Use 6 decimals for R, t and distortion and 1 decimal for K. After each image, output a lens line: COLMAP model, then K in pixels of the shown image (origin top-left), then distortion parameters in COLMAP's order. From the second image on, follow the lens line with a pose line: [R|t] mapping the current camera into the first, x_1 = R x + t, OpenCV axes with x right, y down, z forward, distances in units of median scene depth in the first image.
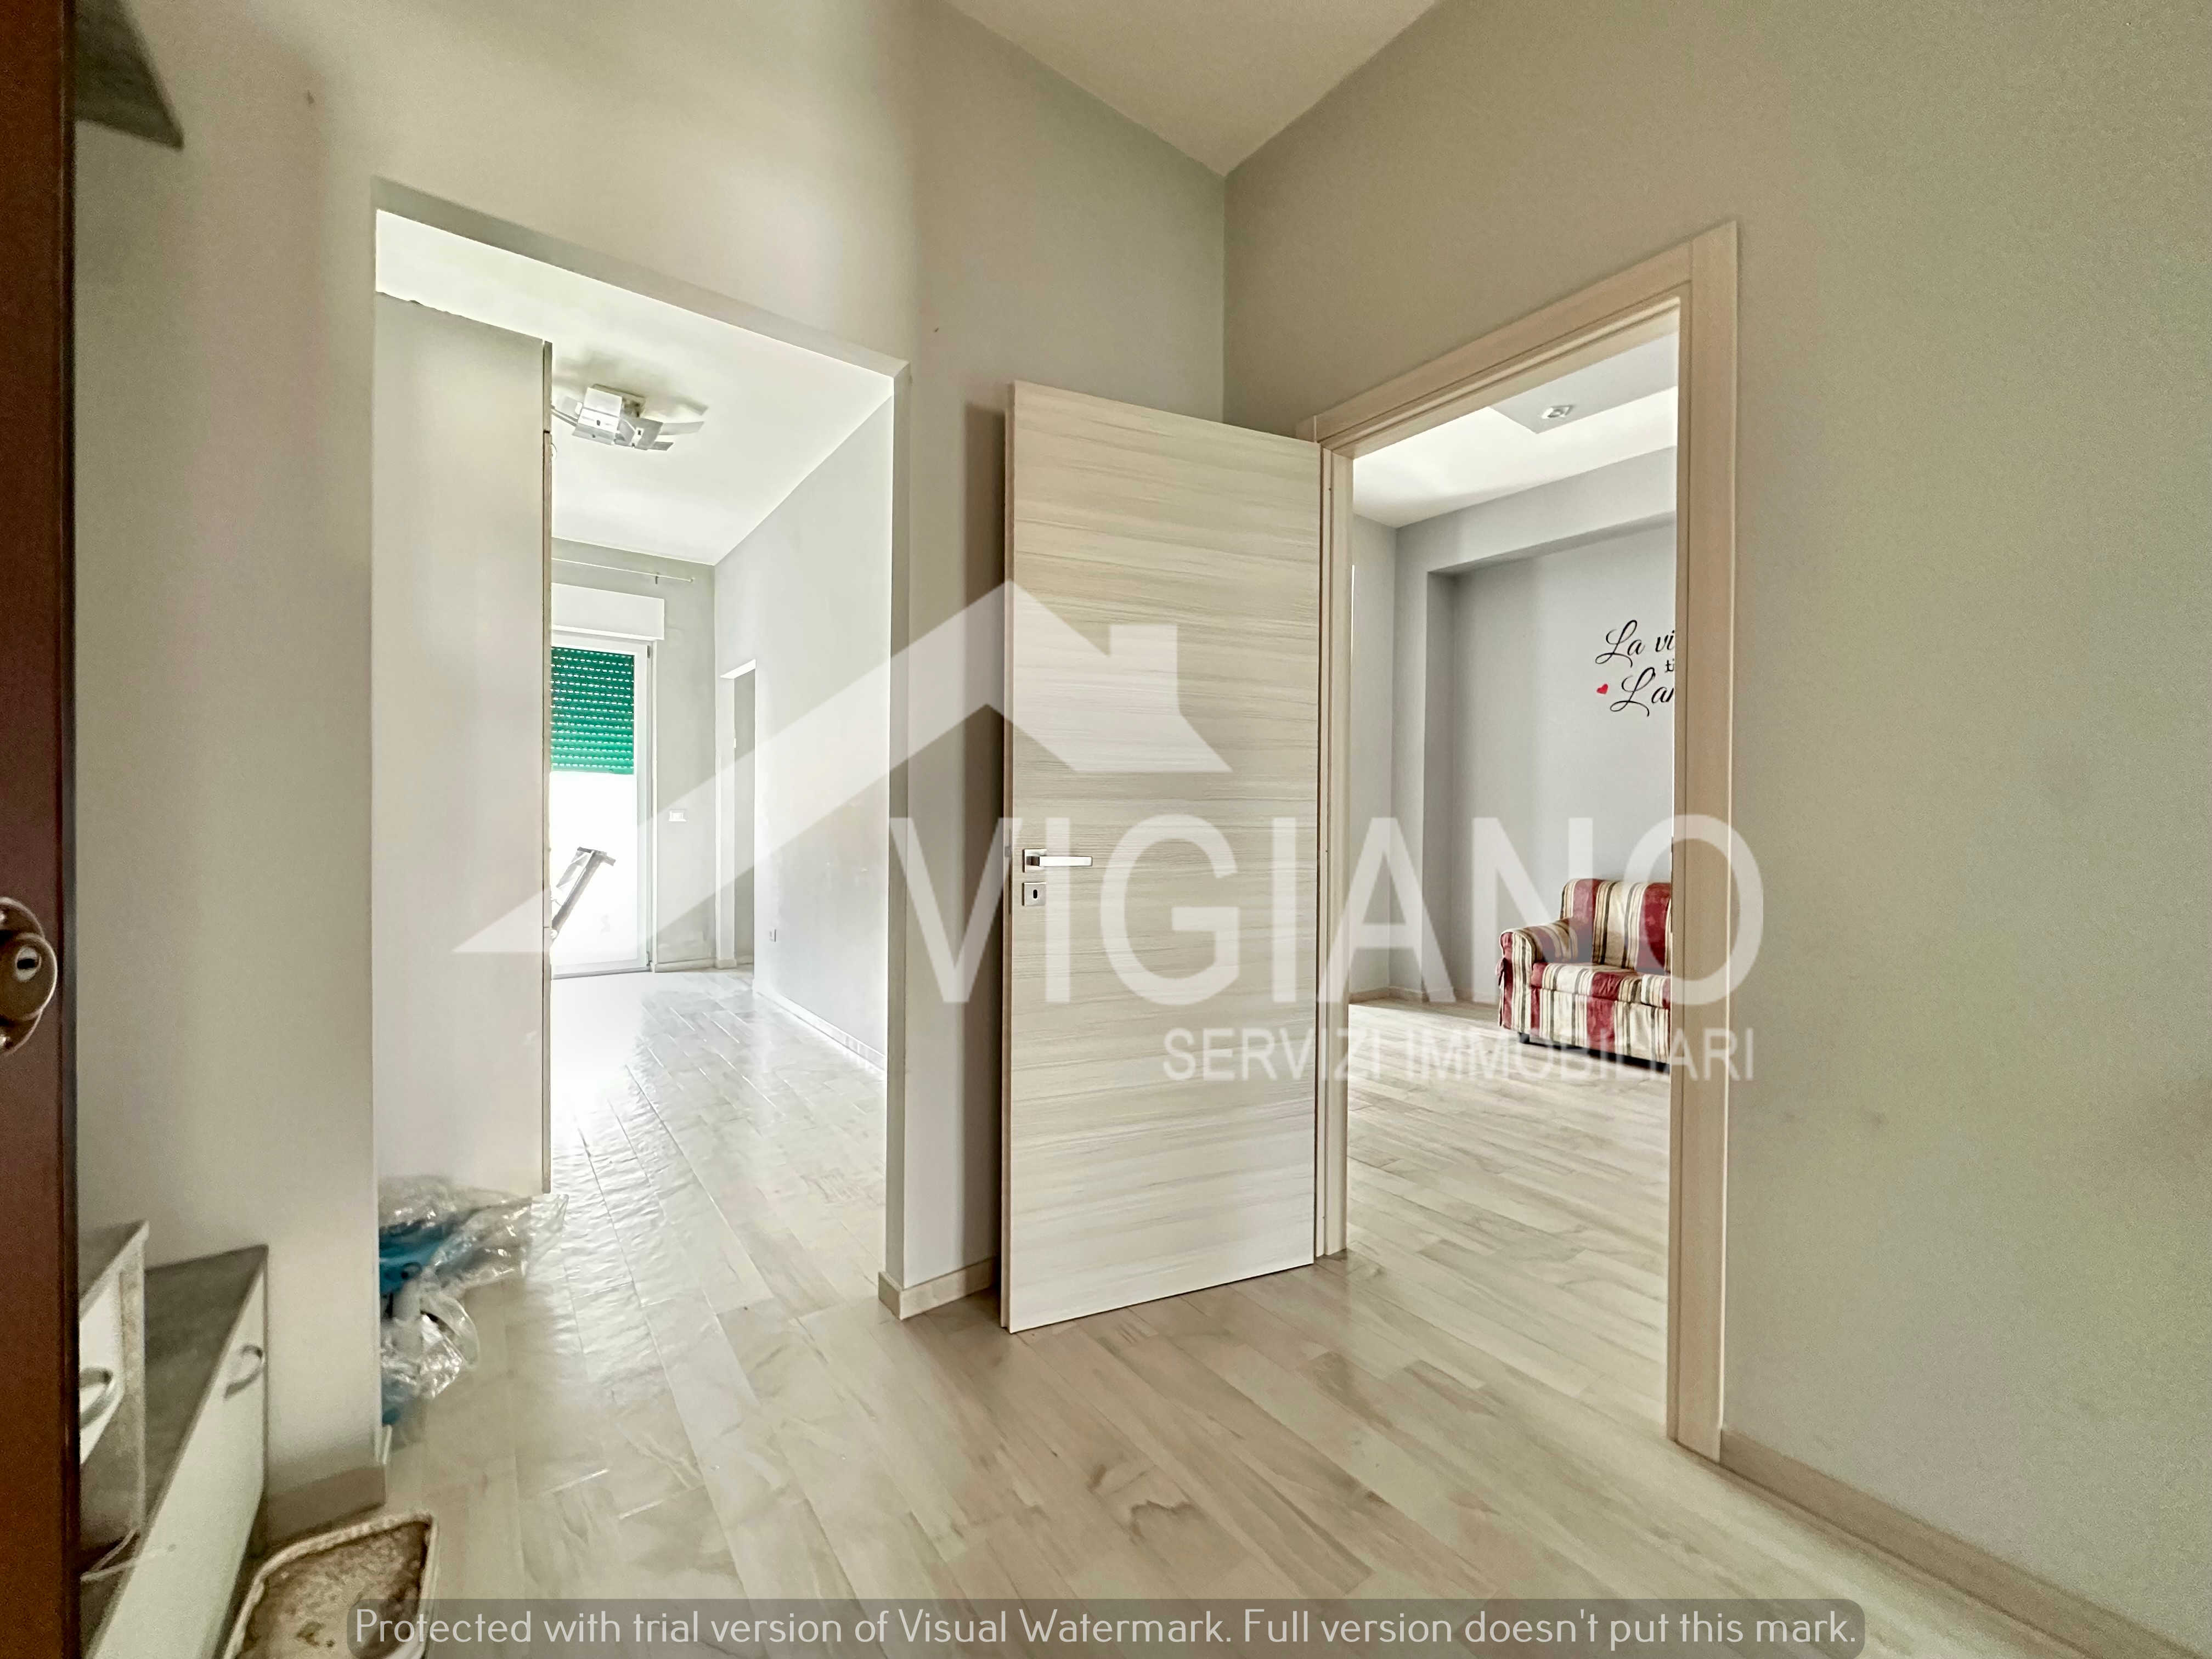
lens RADIAL K [[873.3, 0, 1099.2], [0, 873.3, 813.4], [0, 0, 1]] dist [0.001074, 0.000015]
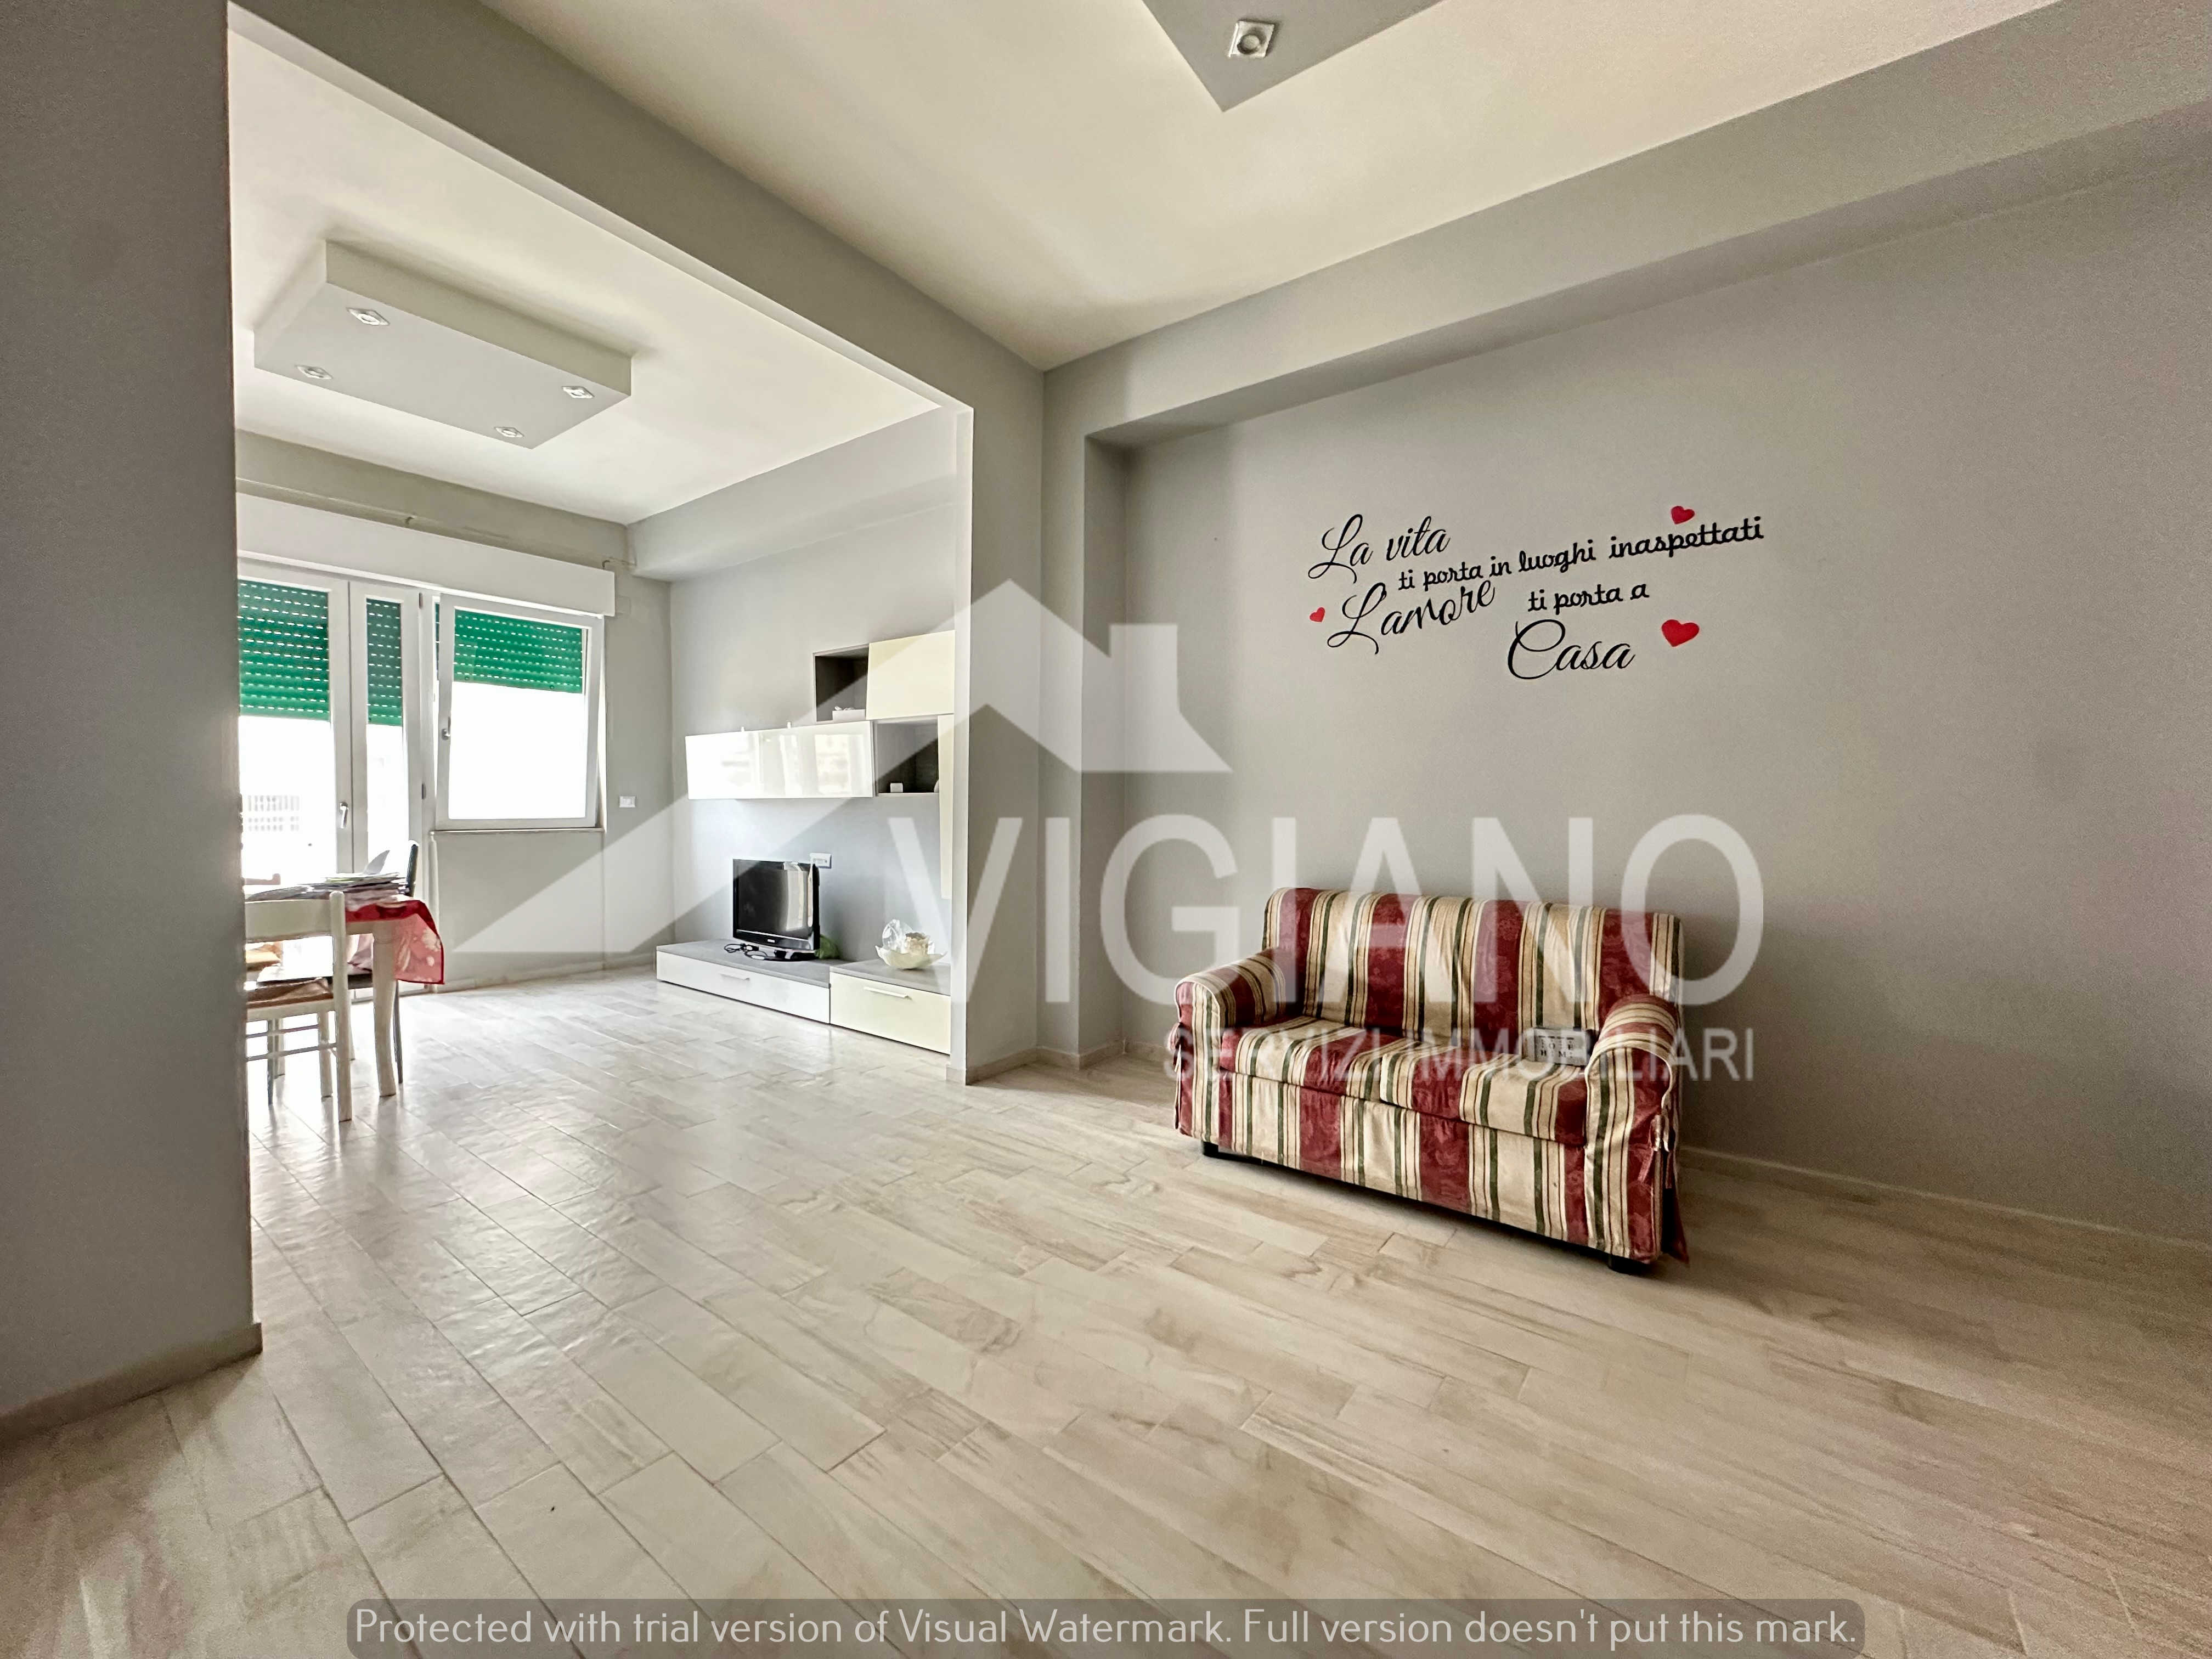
lens RADIAL K [[873.3, 0, 1104.9], [0, 873.3, 827.6], [0, 0, 1]] dist [0.001074, 0.000015]
pose [[0.952853, -0.005980, 0.303375, 0.225508], [0.000530, 0.999837, 0.018044, 0.013147], [-0.303433, -0.017032, 0.952700, 0.427621]]
